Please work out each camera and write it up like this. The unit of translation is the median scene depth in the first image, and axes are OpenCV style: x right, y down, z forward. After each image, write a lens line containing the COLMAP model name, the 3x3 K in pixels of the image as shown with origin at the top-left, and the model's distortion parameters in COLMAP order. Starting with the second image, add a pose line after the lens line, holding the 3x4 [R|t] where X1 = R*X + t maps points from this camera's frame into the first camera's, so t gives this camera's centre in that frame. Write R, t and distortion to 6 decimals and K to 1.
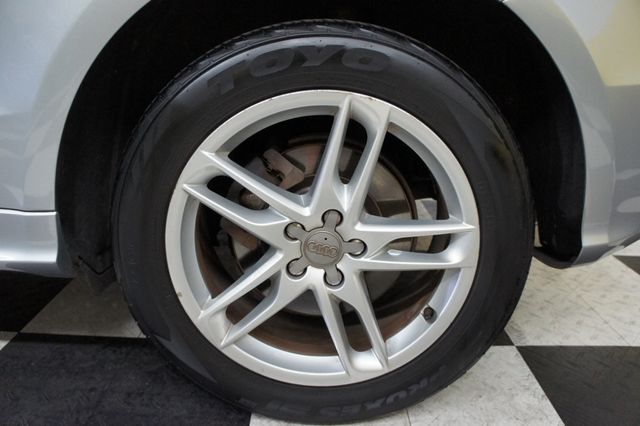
lens RADIAL K [[509.2, 0, 320.8], [0, 509.2, 211.0], [0, 0, 1]] dist [-0.180581, 0.134426]
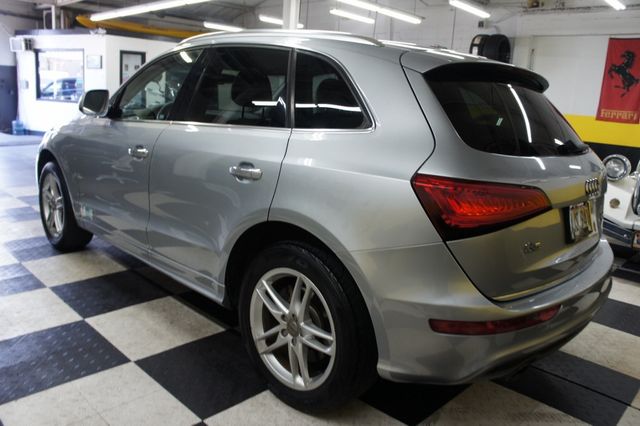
lens RADIAL K [[509.2, 0, 315.3], [0, 509.2, 225.8], [0, 0, 1]] dist [-0.180581, 0.134426]
pose [[0.715320, 0.183705, -0.674218, 1.652338], [-0.249481, 0.968379, -0.000833, -0.438793], [0.652746, 0.168800, 0.738532, -0.836528]]
